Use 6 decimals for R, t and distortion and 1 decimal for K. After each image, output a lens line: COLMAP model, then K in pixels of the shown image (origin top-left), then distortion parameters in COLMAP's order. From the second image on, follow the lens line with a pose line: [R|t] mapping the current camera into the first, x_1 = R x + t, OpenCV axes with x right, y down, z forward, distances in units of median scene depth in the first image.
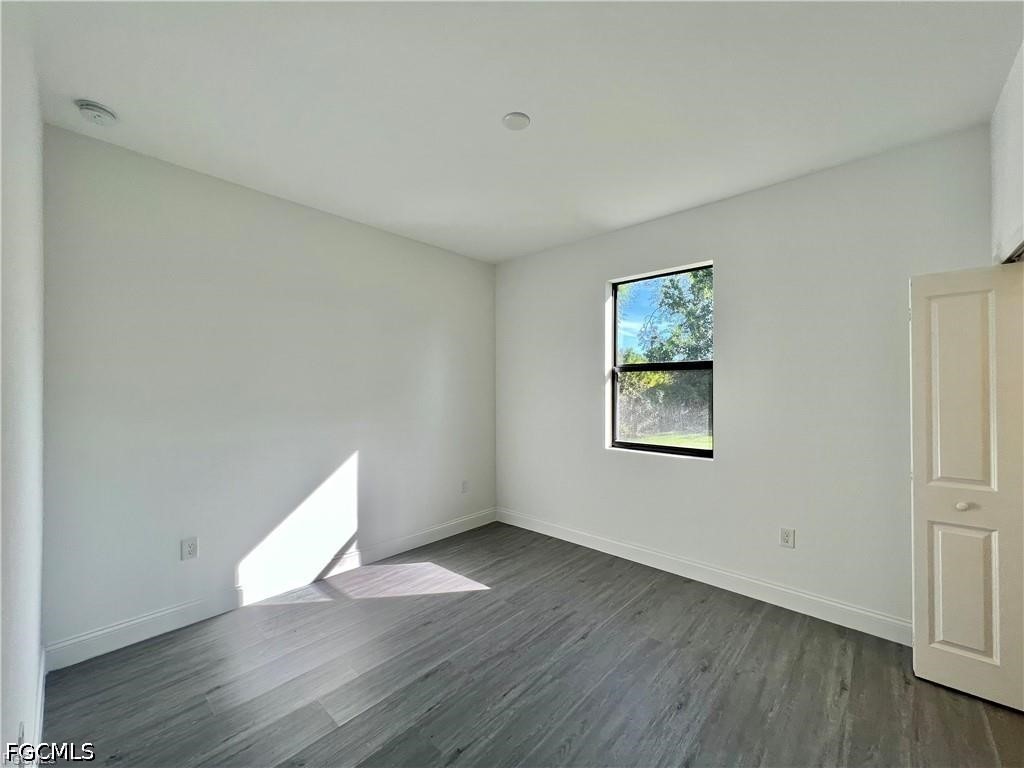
lens RADIAL K [[408.7, 0, 512.0], [0, 408.7, 384.0], [0, 0, 1]] dist [0.000884, -0.000231]
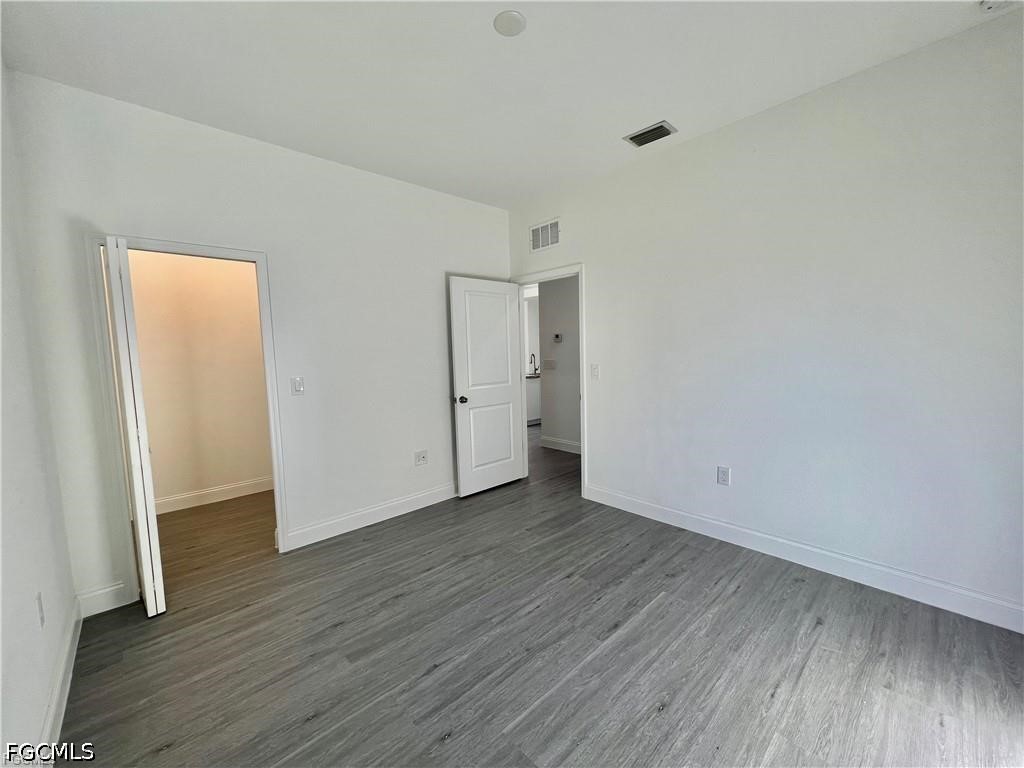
lens RADIAL K [[408.7, 0, 512.0], [0, 408.7, 384.0], [0, 0, 1]] dist [0.000884, -0.000231]
pose [[-0.996350, 0.022282, 0.082404, -0.048150], [0.028332, 0.996930, 0.072994, 0.046404], [-0.080525, 0.075063, -0.993922, 1.884701]]
